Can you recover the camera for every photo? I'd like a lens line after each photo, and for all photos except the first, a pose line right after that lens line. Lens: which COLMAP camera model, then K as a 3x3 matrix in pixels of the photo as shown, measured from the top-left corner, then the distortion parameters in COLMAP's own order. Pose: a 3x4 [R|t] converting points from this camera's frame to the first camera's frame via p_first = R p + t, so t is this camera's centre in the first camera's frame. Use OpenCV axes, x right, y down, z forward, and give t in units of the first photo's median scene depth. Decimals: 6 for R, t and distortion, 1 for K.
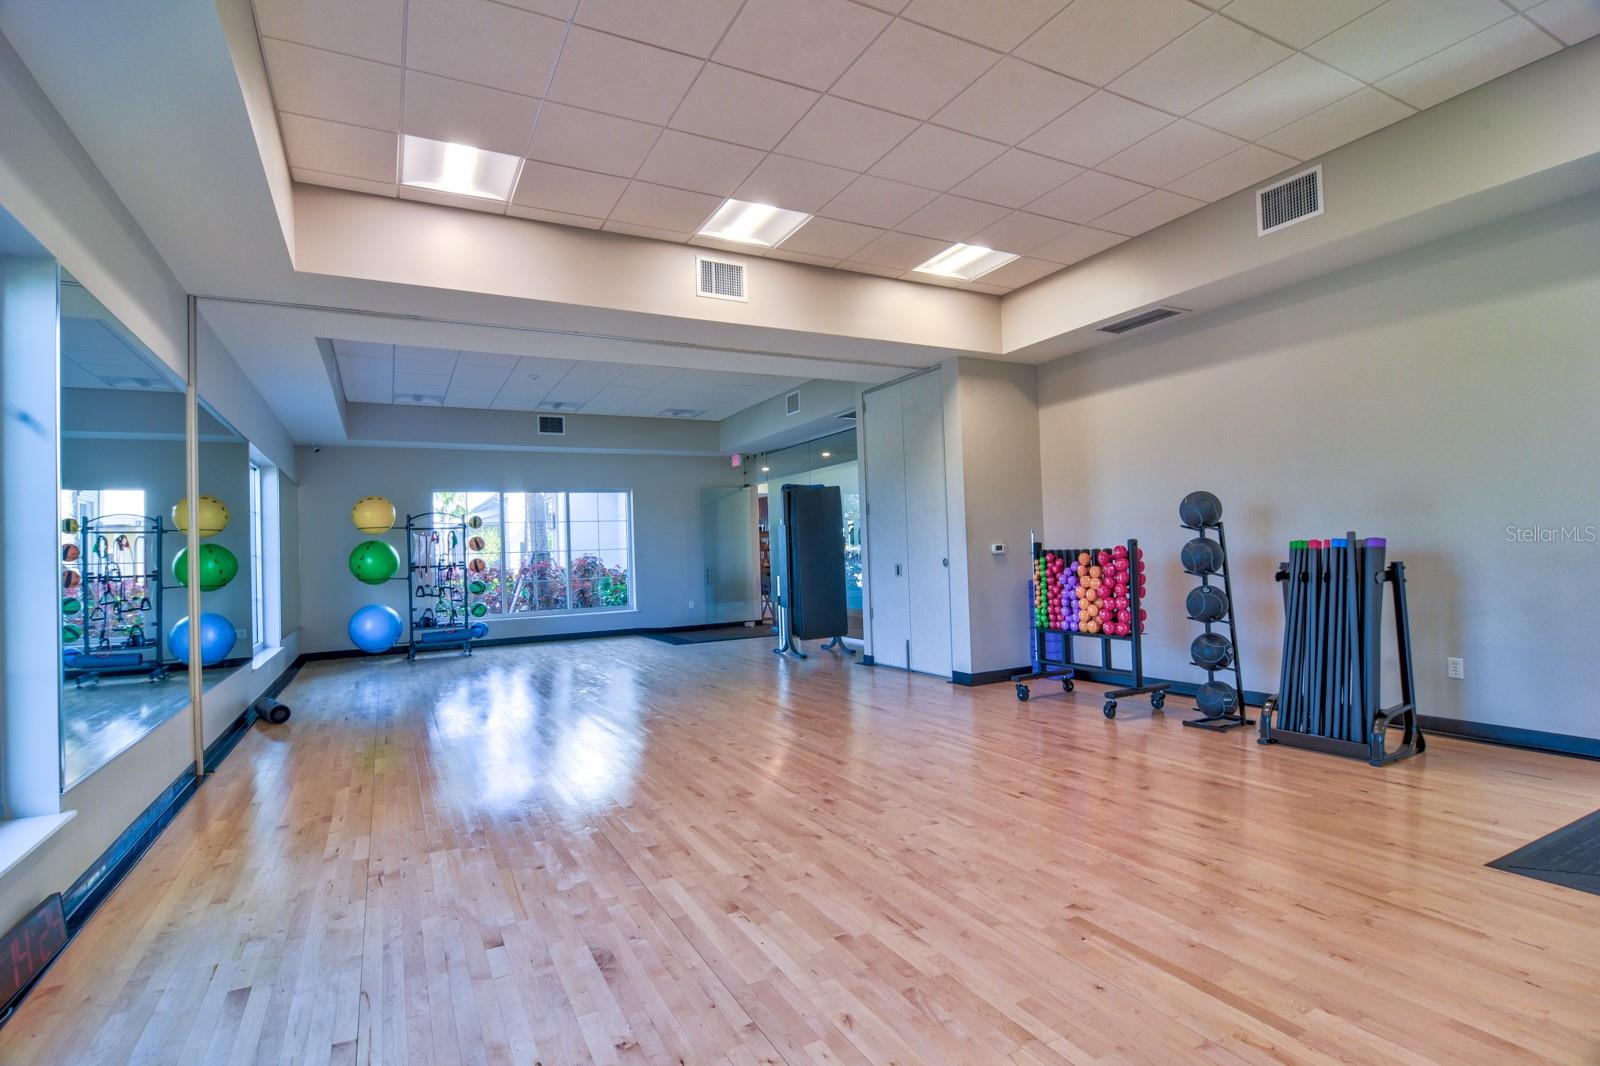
lens RADIAL K [[778.1, 0, 800.2], [0, 778.1, 534.1], [0, 0, 1]] dist [-0.016493, -0.000517]
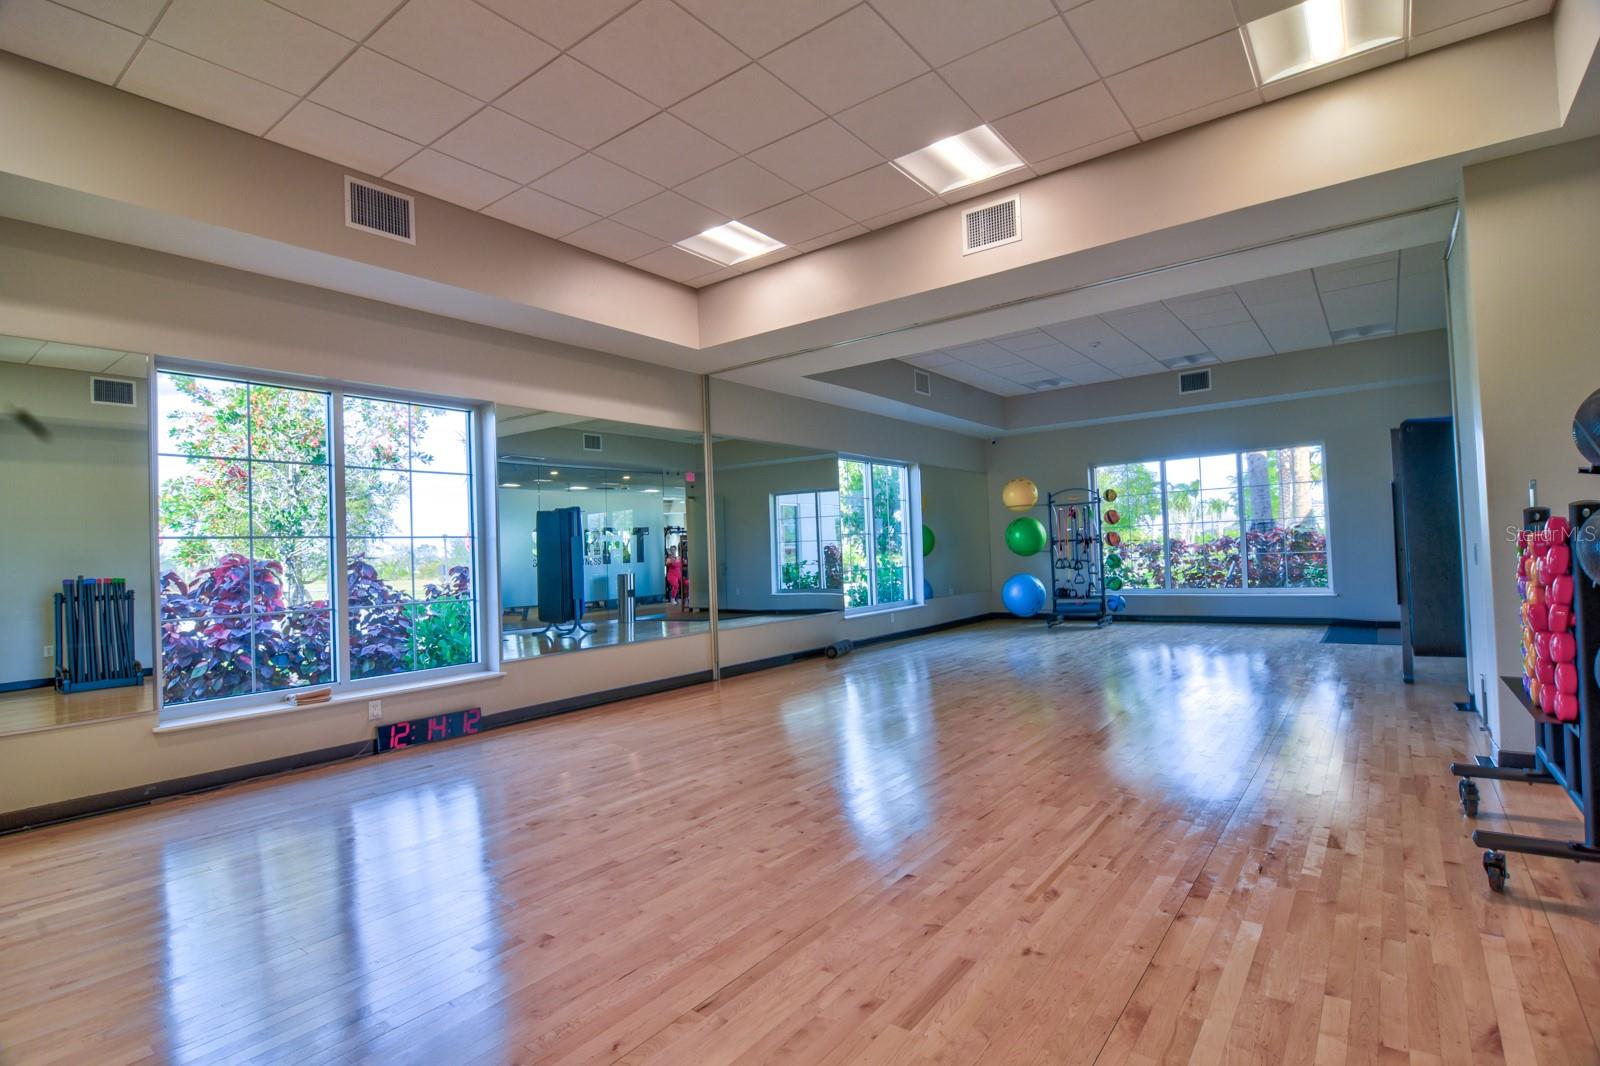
lens RADIAL K [[778.1, 0, 800.5], [0, 778.1, 532.7], [0, 0, 1]] dist [-0.016493, -0.000517]
pose [[0.419176, -0.007005, -0.907878, 0.722961], [0.048649, 0.998707, 0.014756, -0.003494], [0.906600, -0.050353, 0.418975, 0.492224]]
